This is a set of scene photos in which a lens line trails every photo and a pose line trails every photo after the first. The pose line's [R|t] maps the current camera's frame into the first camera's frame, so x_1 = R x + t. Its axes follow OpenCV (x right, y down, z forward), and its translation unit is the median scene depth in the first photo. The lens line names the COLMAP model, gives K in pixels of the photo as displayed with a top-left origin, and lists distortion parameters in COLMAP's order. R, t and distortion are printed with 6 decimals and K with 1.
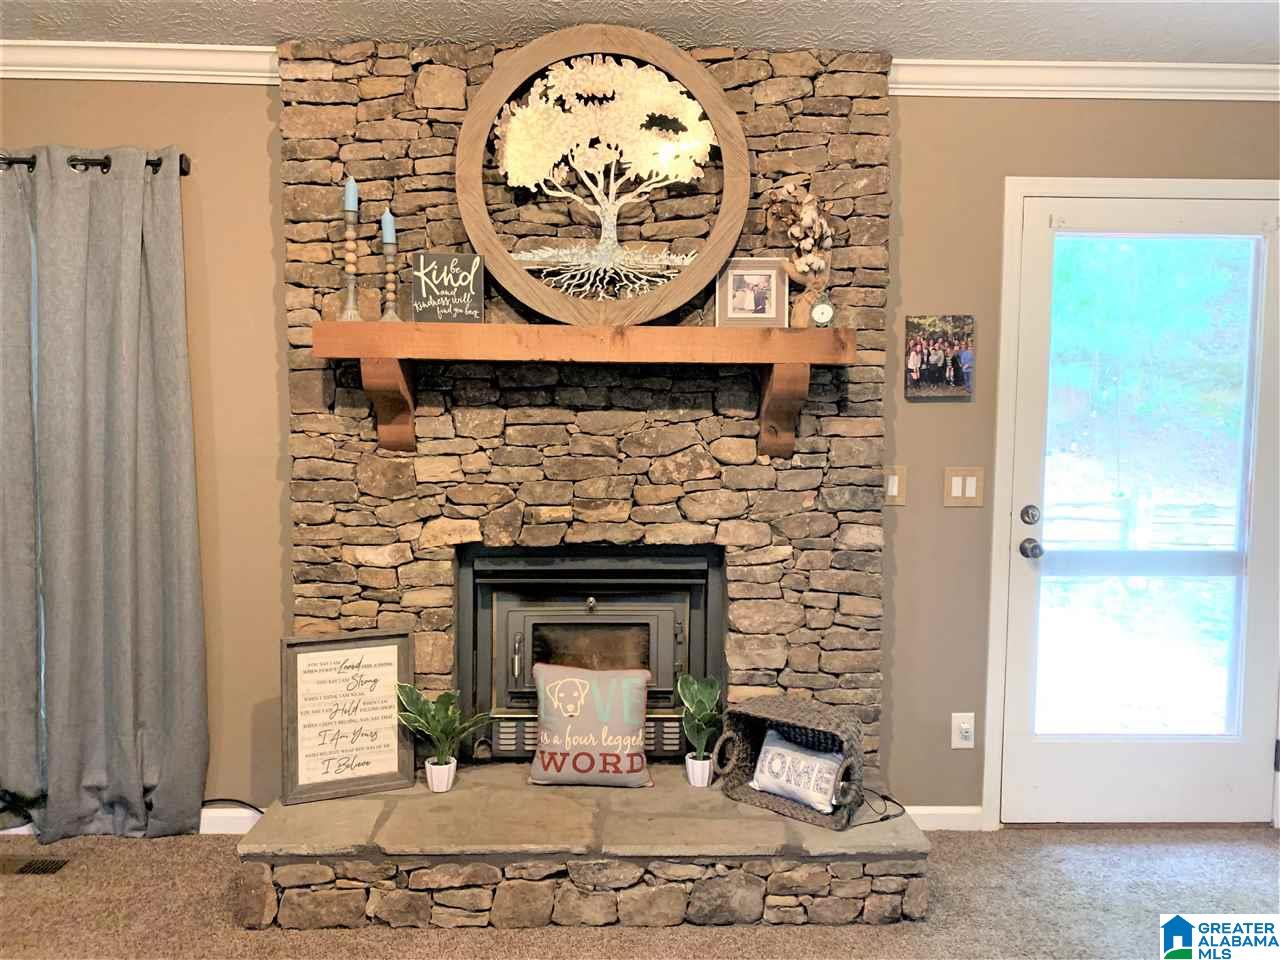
lens RADIAL K [[979.6, 0, 640.5], [0, 979.6, 451.4], [0, 0, 1]] dist [0.178060, -0.002647]
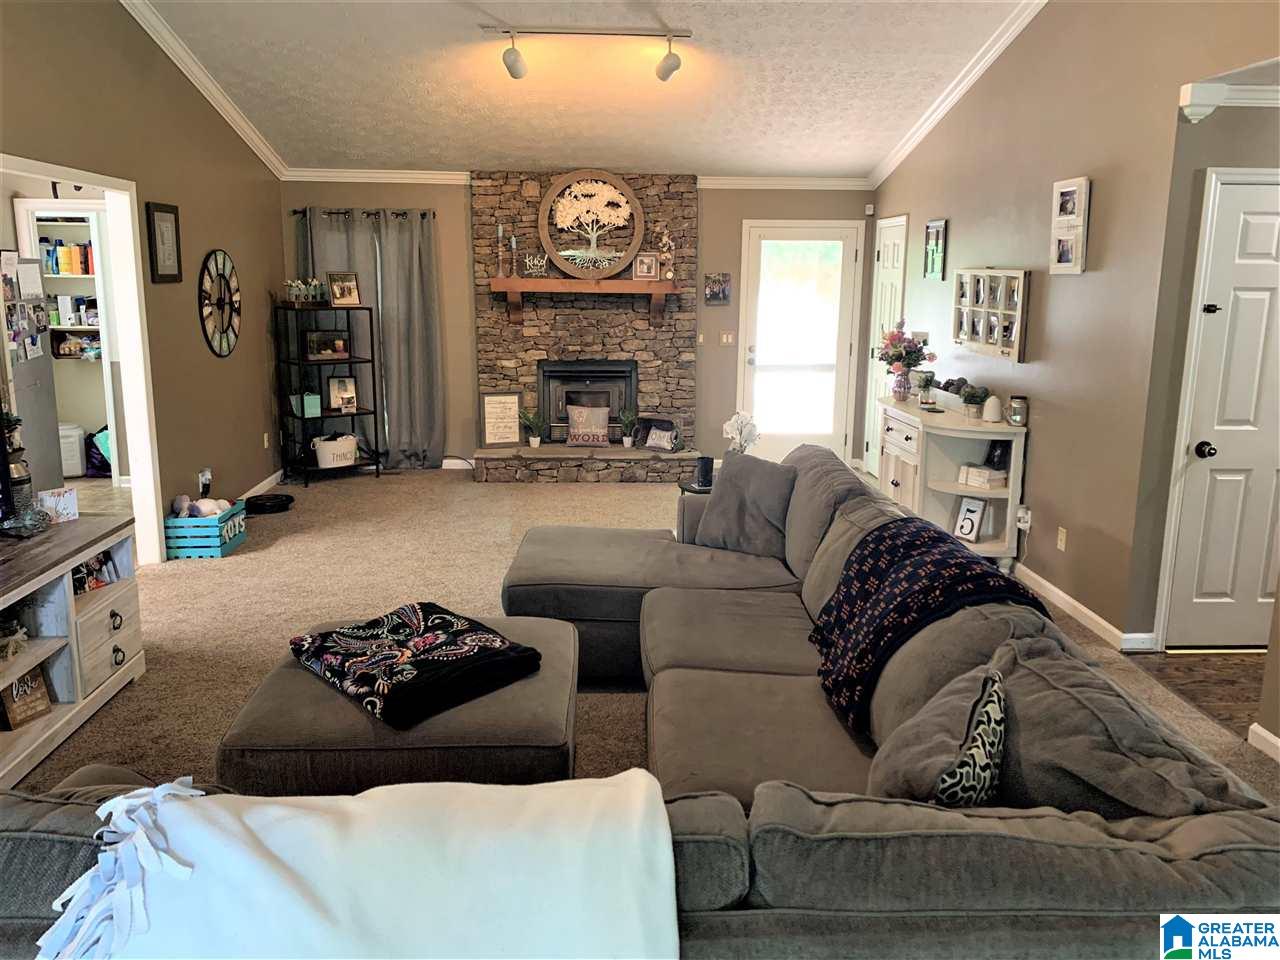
lens RADIAL K [[979.6, 0, 640.5], [0, 979.6, 451.4], [0, 0, 1]] dist [0.178060, -0.002647]
pose [[0.999618, -0.004056, 0.027348, 0.020502], [0.000665, 0.992425, 0.122847, 0.012645], [-0.027639, -0.122782, 0.992049, -1.741073]]
